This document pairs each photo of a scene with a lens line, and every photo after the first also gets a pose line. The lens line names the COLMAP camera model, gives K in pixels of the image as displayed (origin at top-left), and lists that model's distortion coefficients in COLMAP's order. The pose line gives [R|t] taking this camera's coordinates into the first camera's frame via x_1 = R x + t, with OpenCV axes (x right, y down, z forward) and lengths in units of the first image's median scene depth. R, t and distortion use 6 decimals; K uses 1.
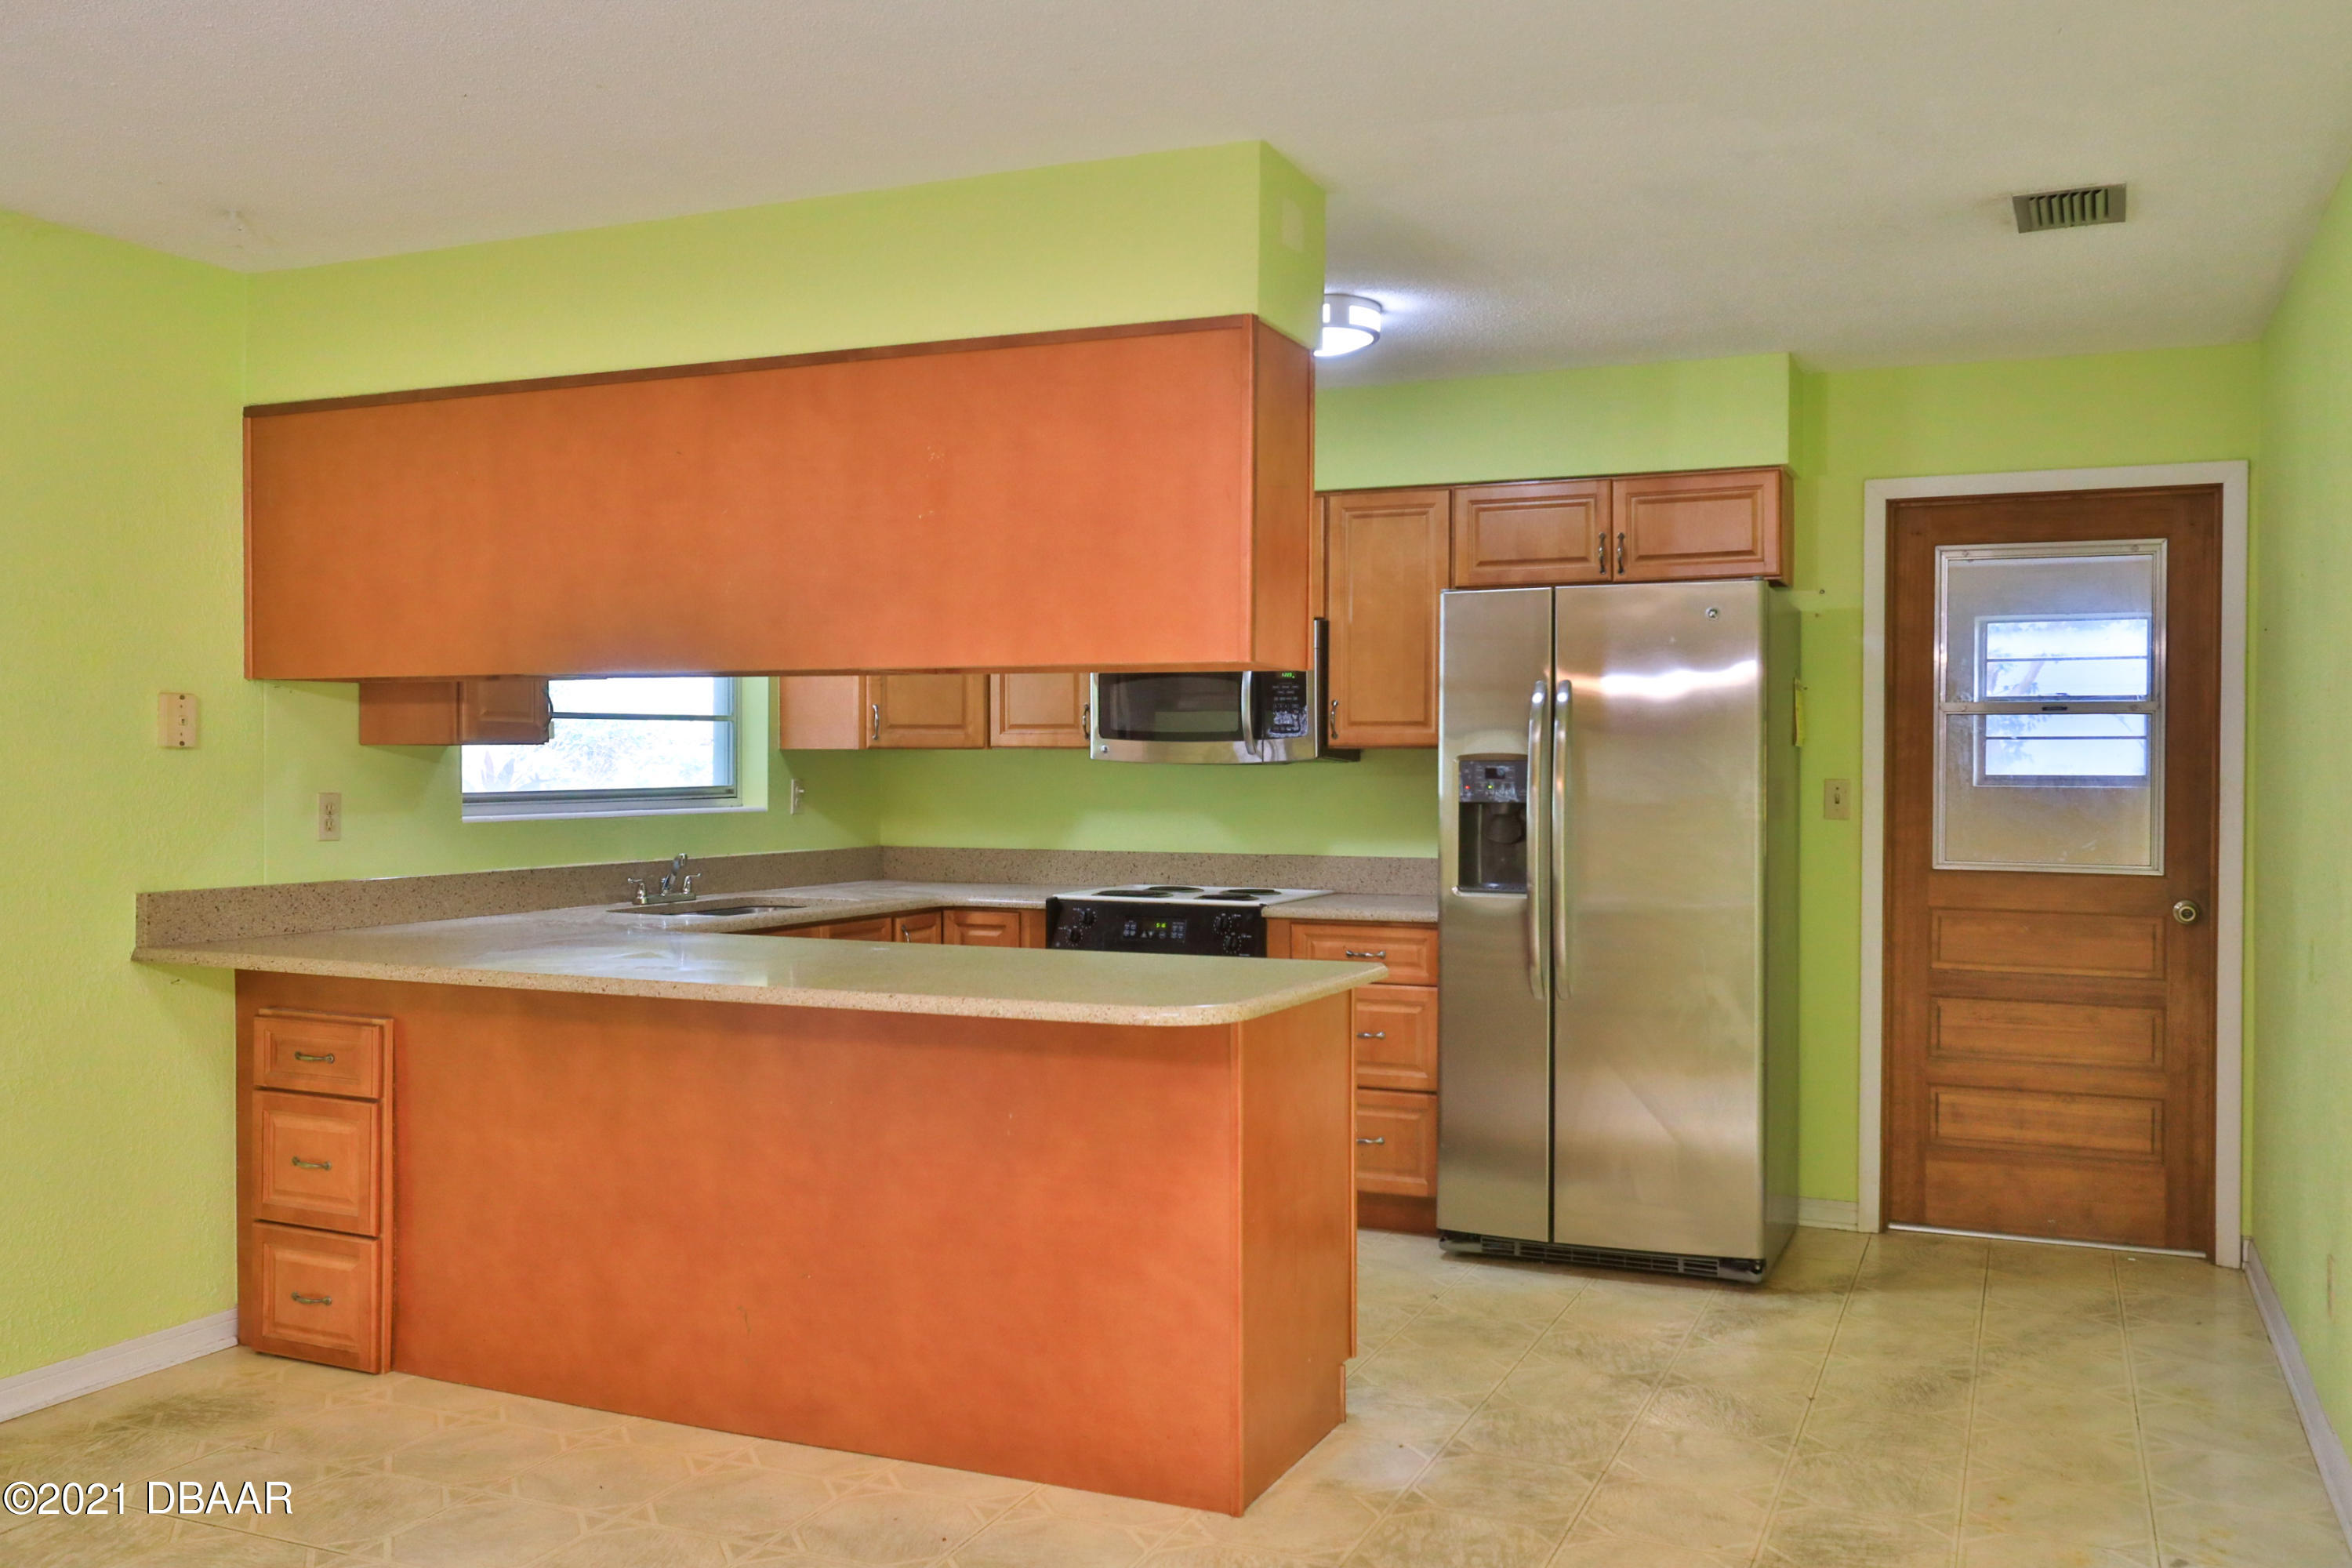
lens RADIAL K [[2009.3, 0, 1179.1], [0, 2009.3, 779.3], [0, 0, 1]] dist [-0.004370, 0.000277]
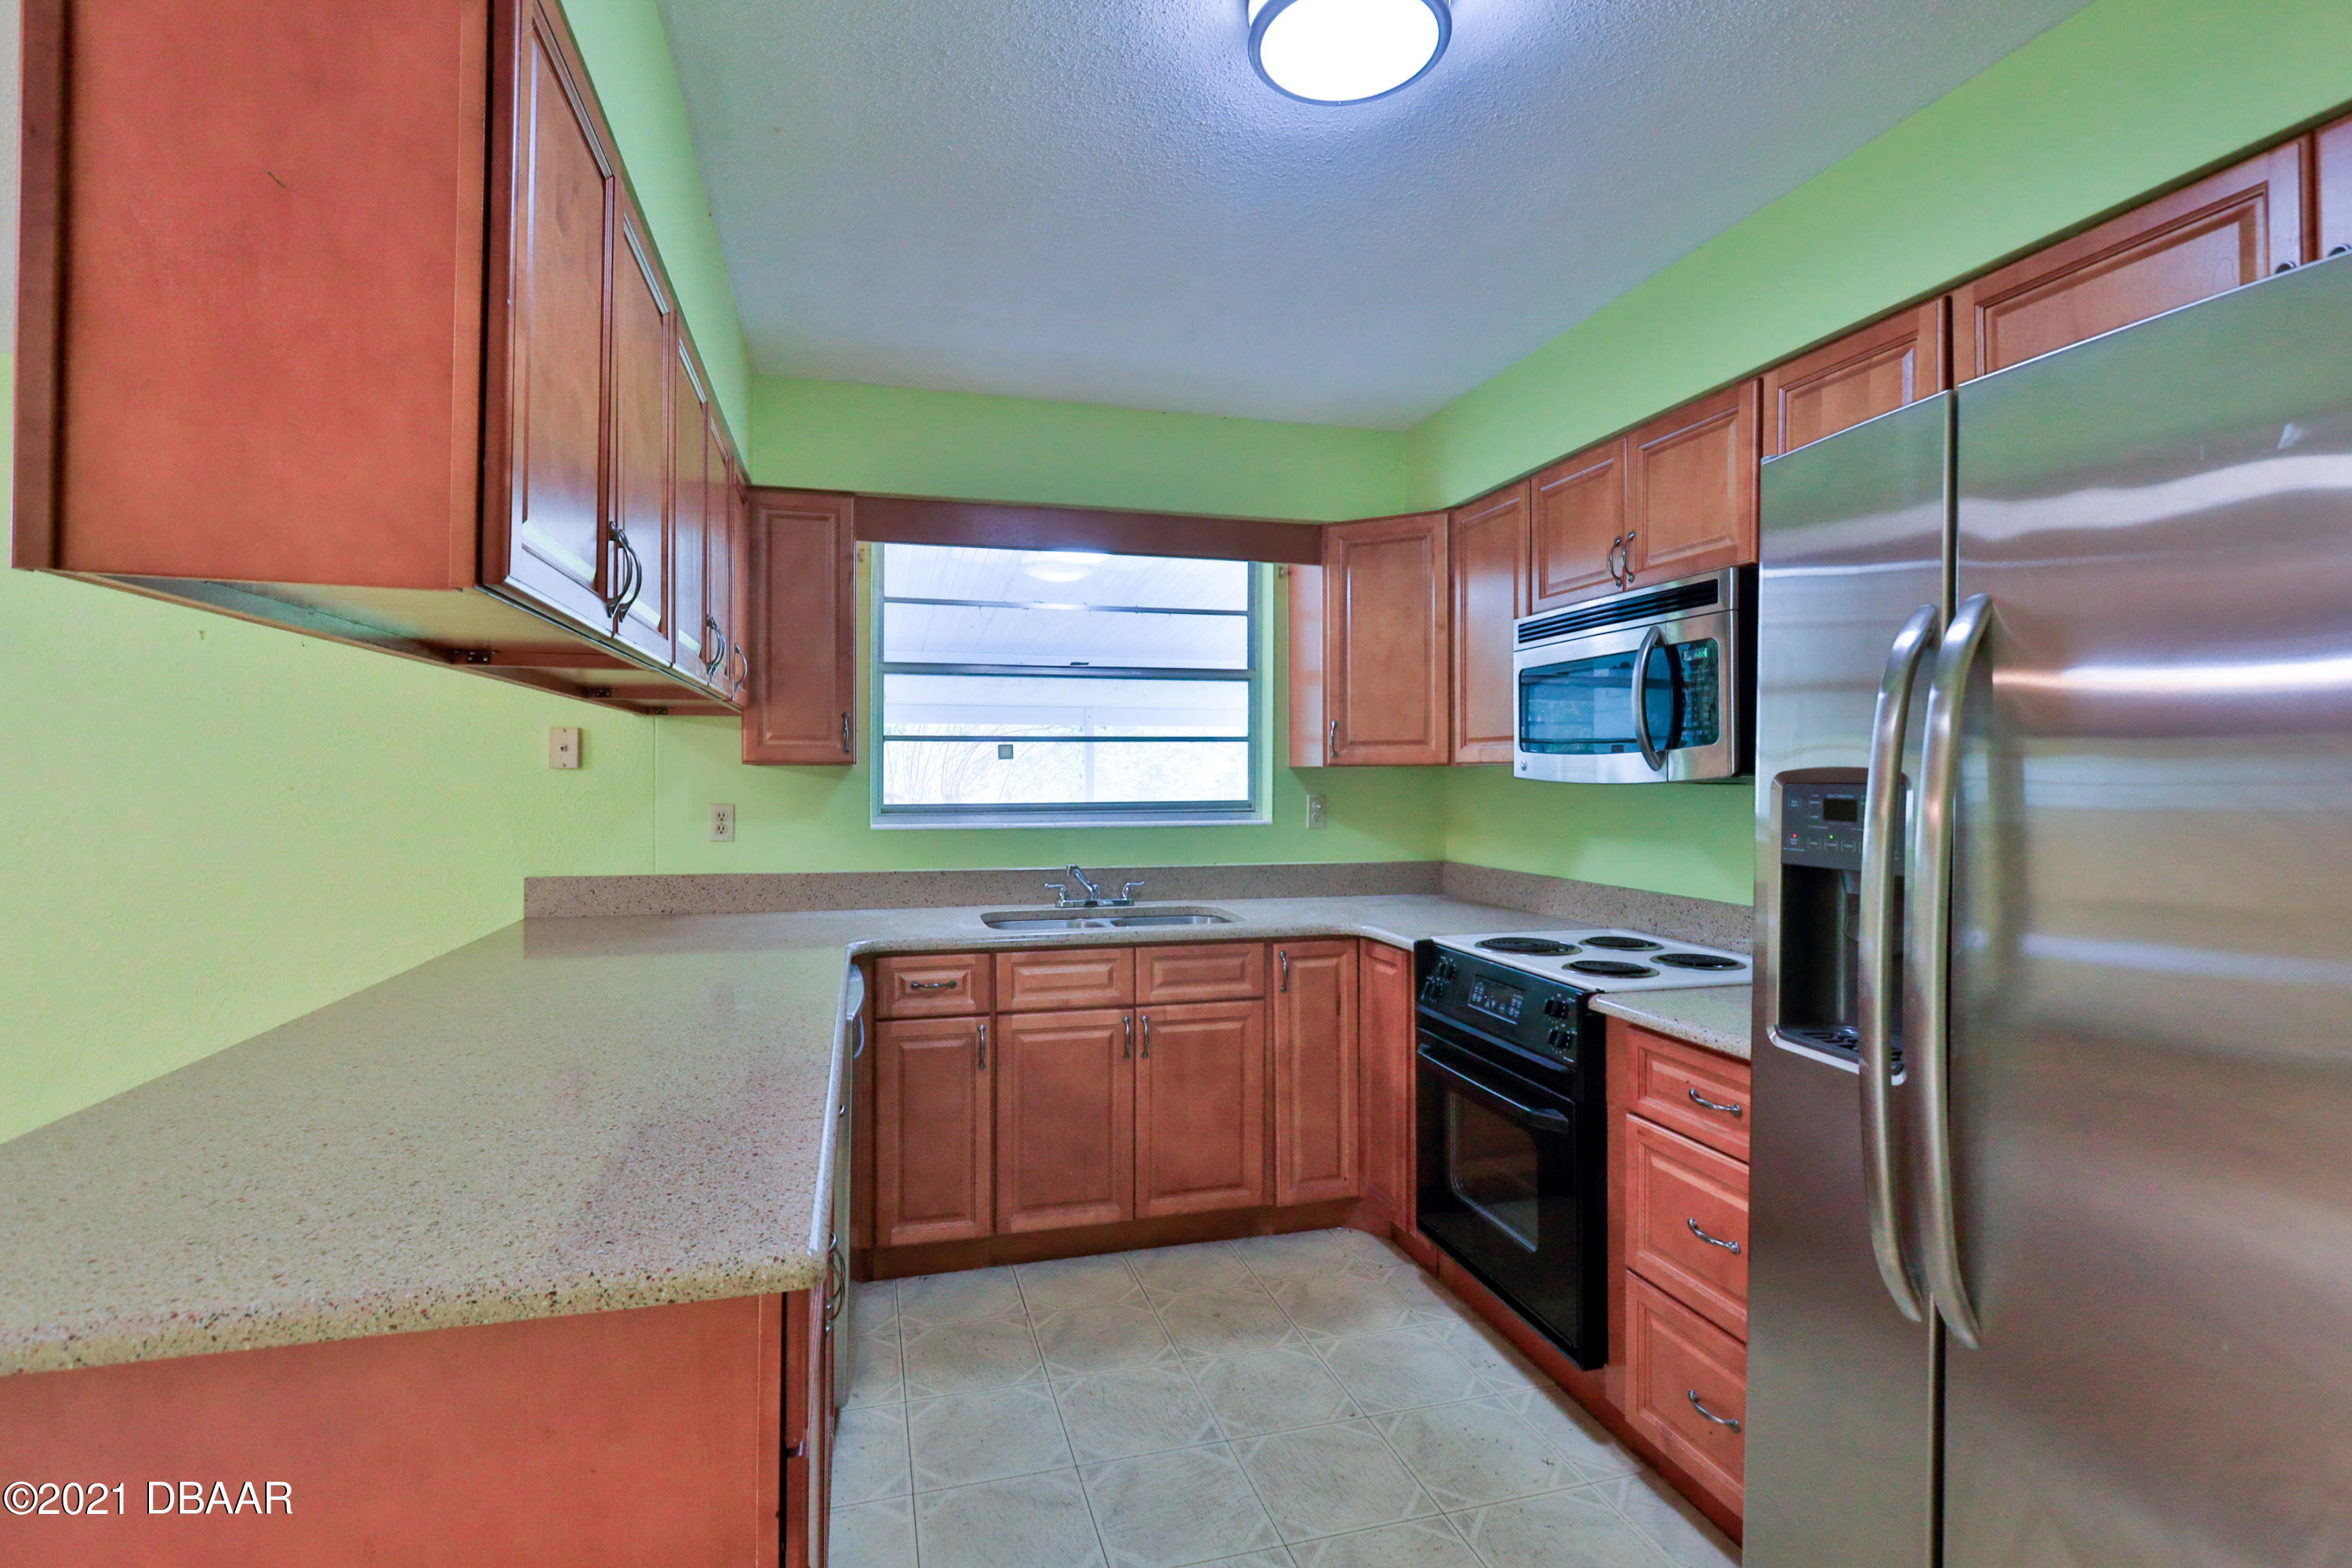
lens RADIAL K [[1088.4, 0, 1171.1], [0, 1088.4, 776.5], [0, 0, 1]] dist [-0.016728, 0.003982]
pose [[0.631804, 0.000832, -0.775128, 0.227116], [-0.007322, 0.999961, -0.004895, -0.007311], [0.775094, 0.008768, 0.631785, 0.632247]]
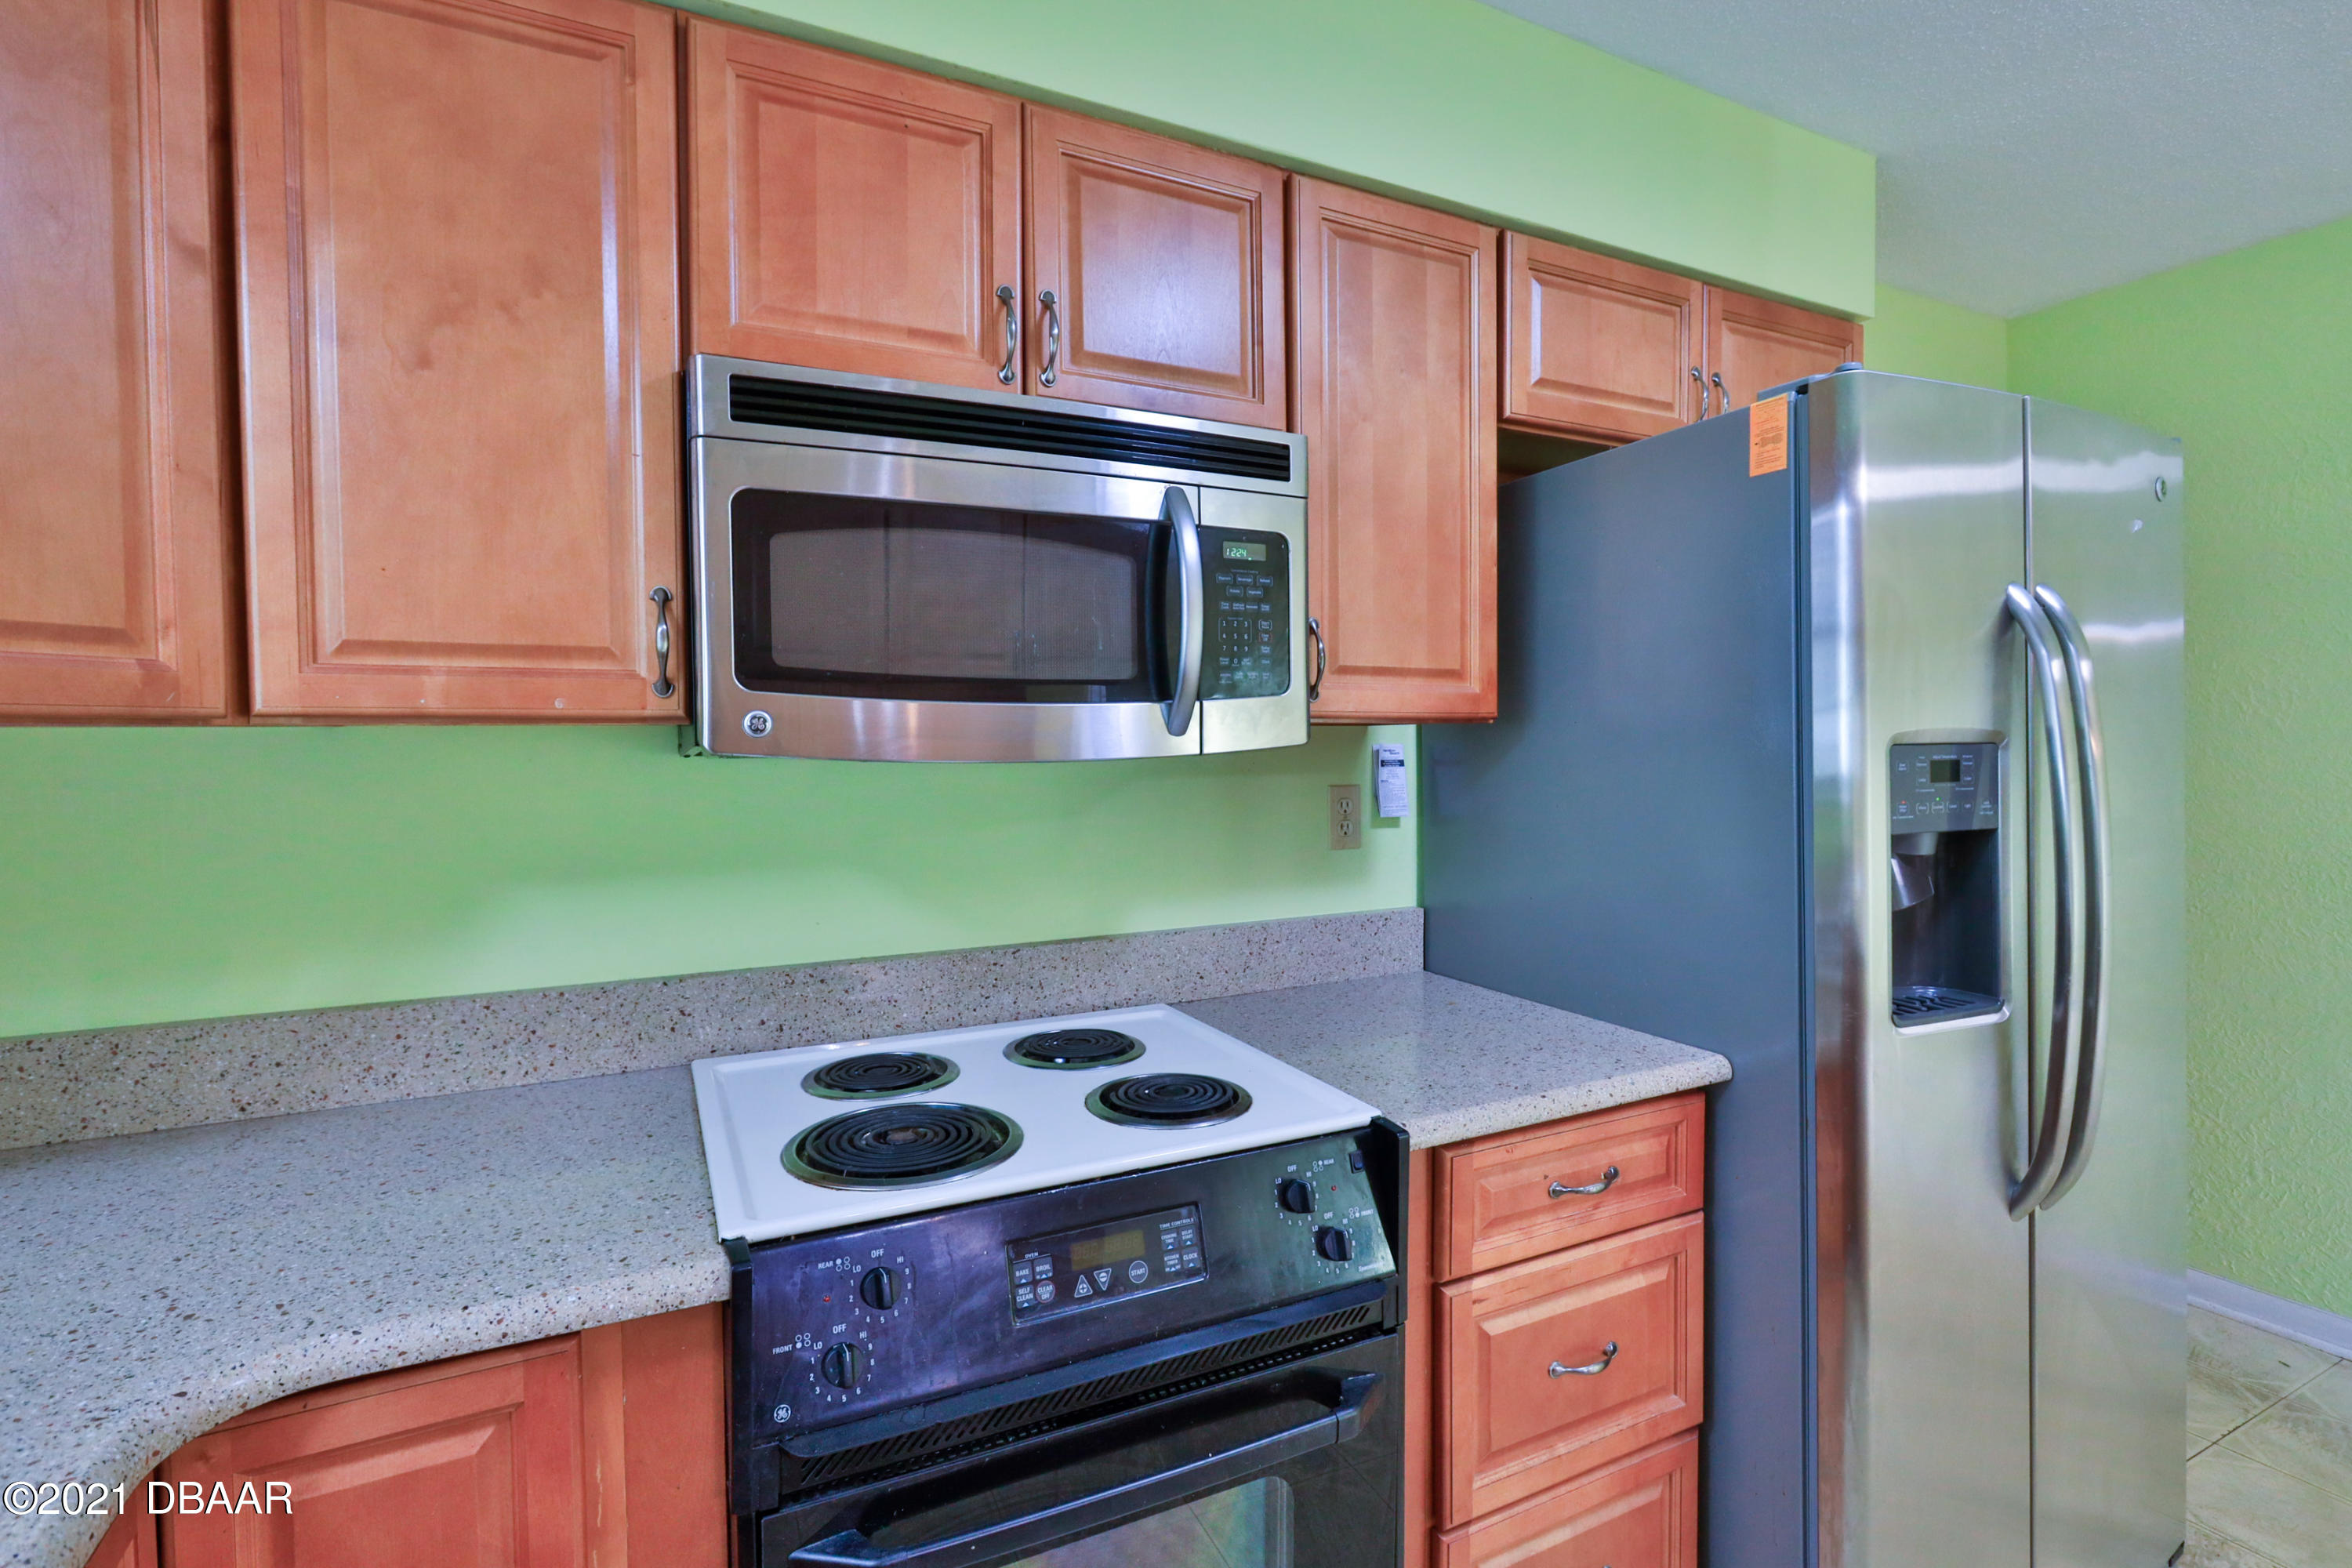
lens RADIAL K [[1088.4, 0, 1176.2], [0, 1088.4, 770.6], [0, 0, 1]] dist [-0.016728, 0.003982]
pose [[0.642975, -0.028317, 0.765363, -0.137551], [0.016139, 0.999595, 0.023425, -0.010441], [-0.765717, -0.002710, 0.643172, 0.864328]]
